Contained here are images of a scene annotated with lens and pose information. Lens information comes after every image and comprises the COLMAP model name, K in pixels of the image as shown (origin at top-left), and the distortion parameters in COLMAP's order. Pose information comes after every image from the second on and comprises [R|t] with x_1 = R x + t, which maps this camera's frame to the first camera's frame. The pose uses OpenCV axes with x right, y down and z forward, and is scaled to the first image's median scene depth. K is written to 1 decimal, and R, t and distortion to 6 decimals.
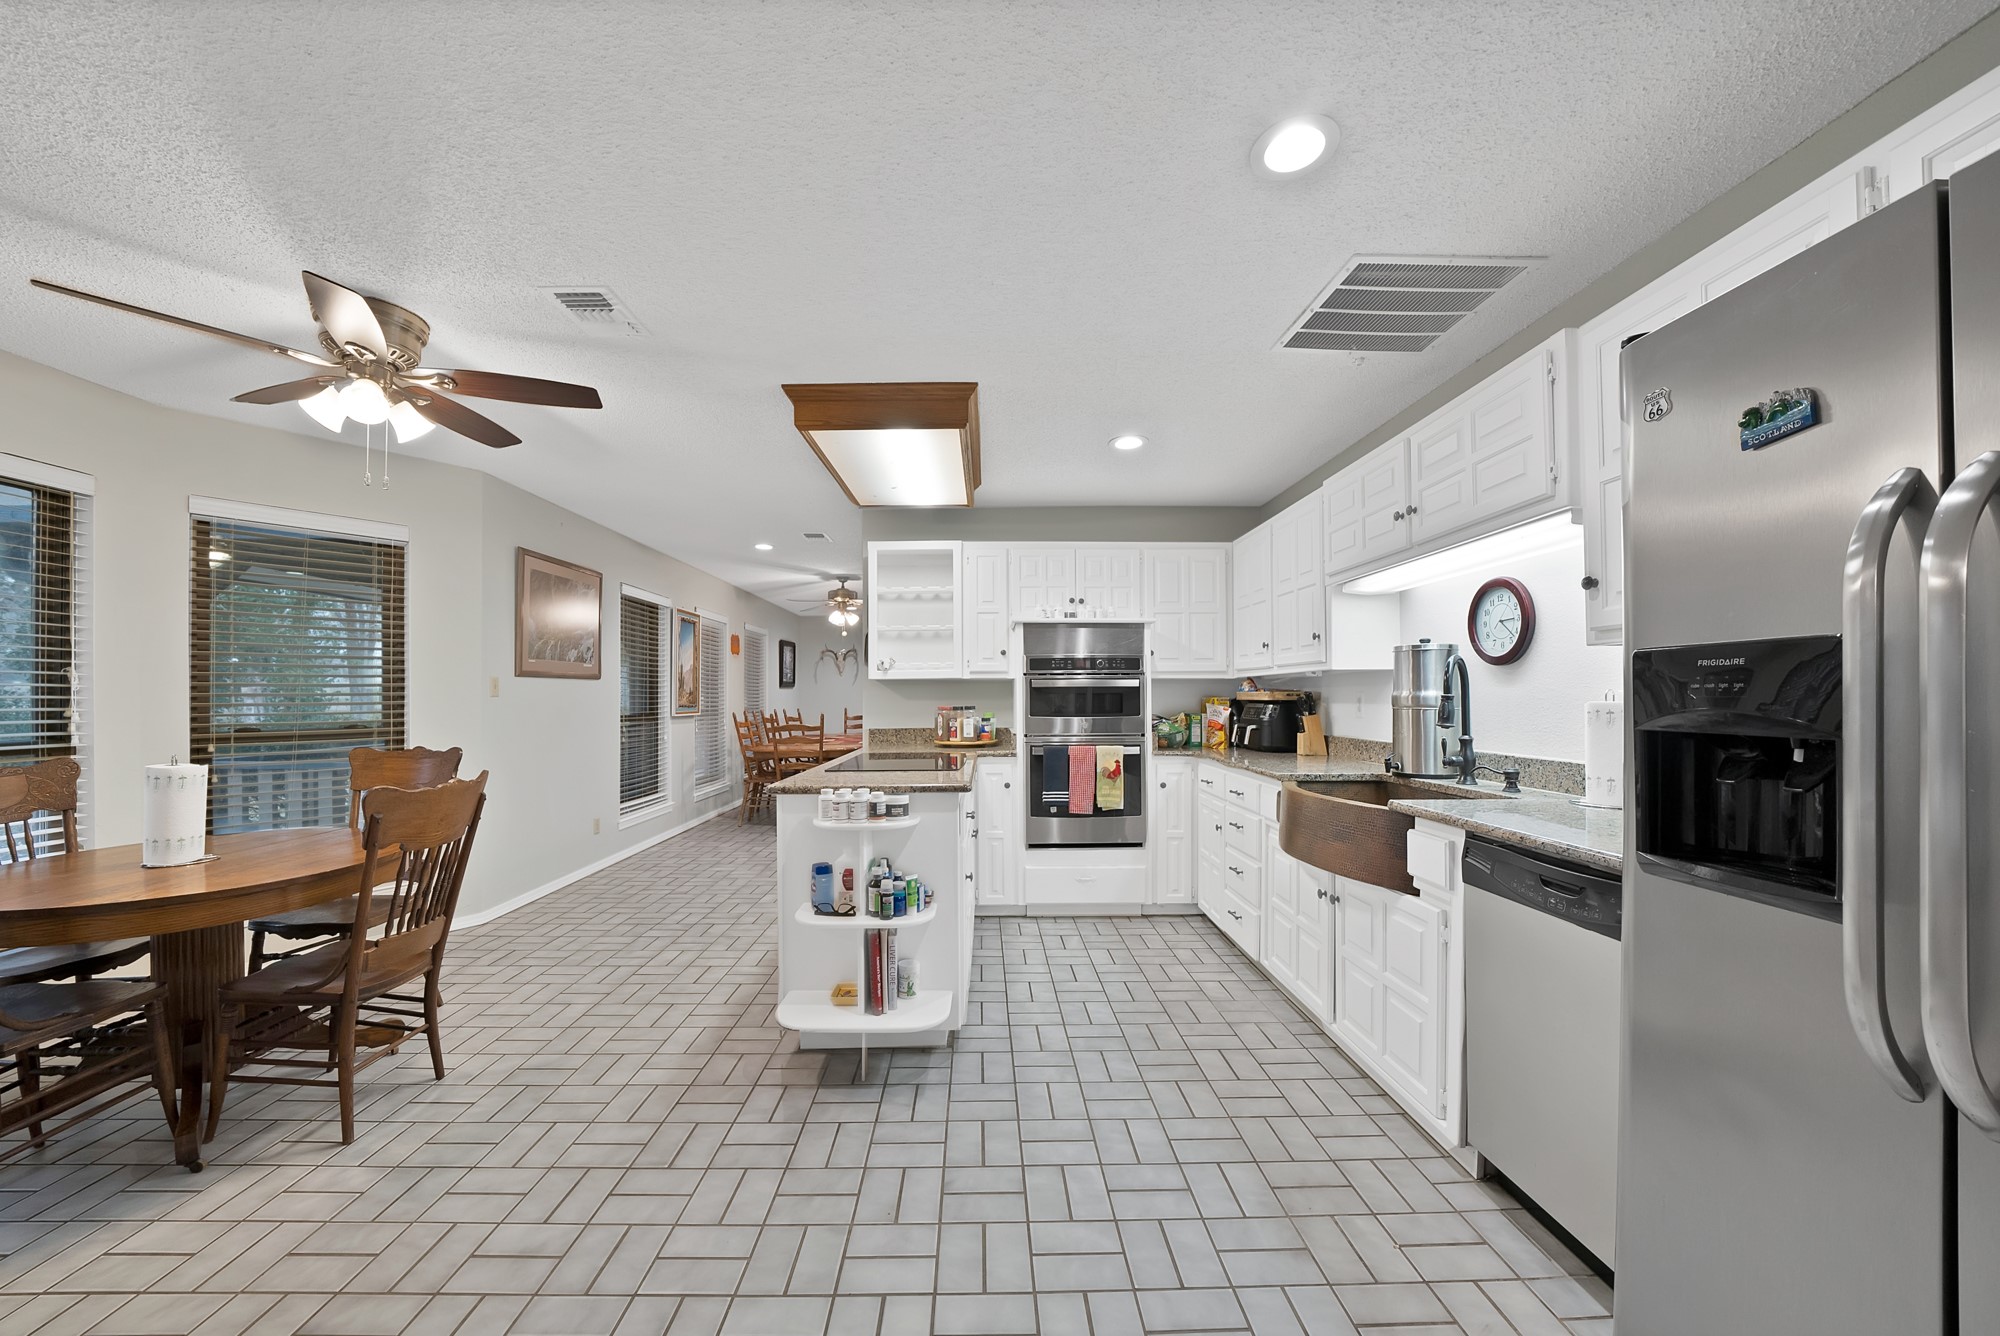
lens RADIAL K [[761.5, 0, 990.5], [0, 761.5, 699.6], [0, 0, 1]] dist [-0.020492, 0.000057]
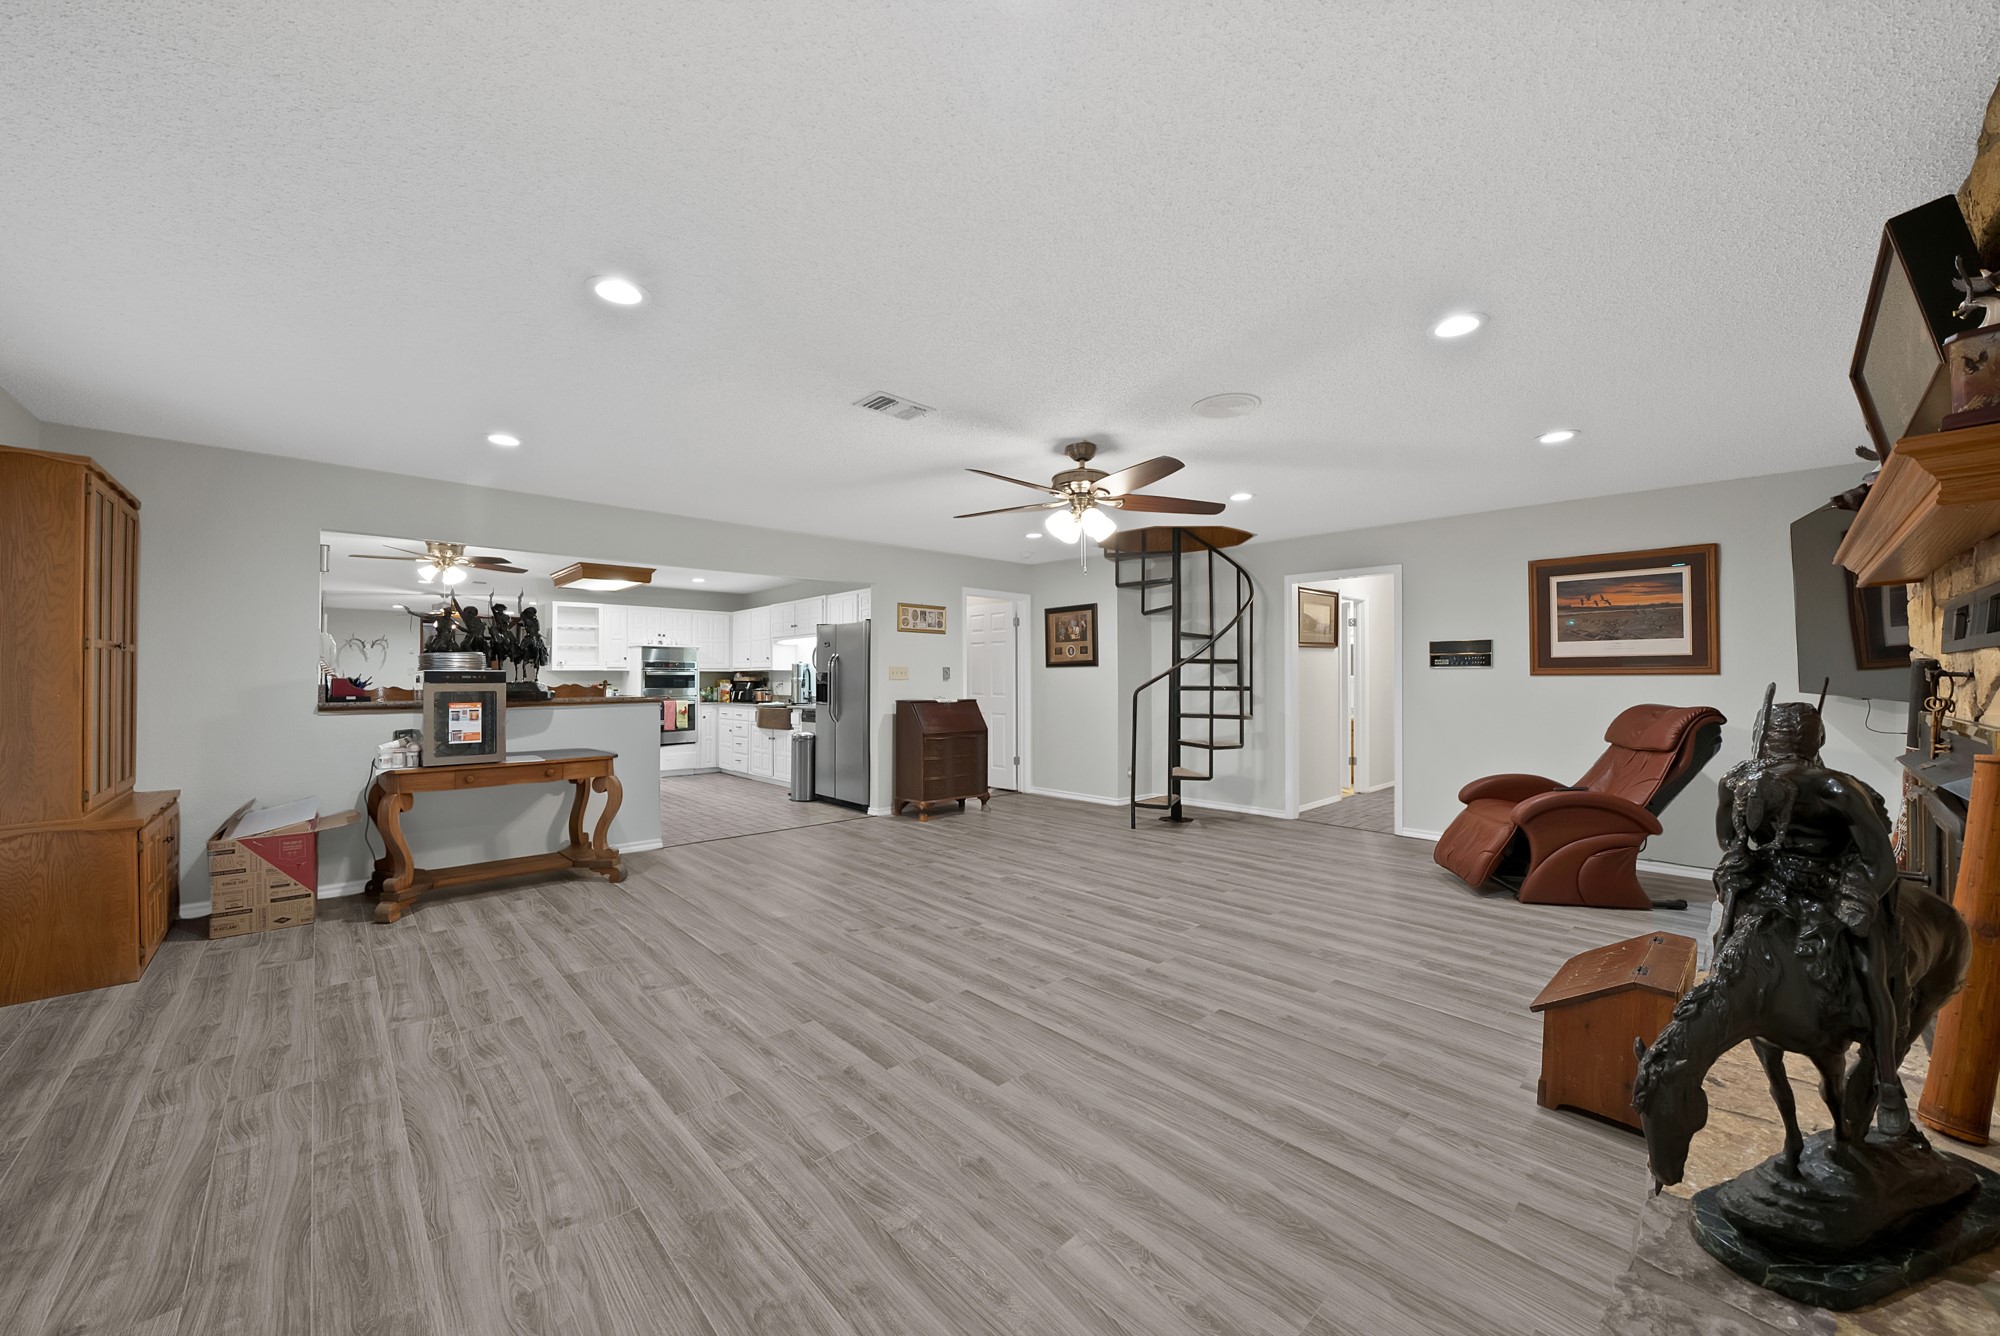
lens RADIAL K [[709.7, 0, 990.9], [0, 709.7, 681.2], [0, 0, 1]] dist [-0.025020, 0.000087]
pose [[0.751990, 0.004604, 0.659159, -0.558346], [-0.002470, 0.999988, -0.004167, 0.008496], [-0.659170, 0.001506, 0.751992, -1.256237]]
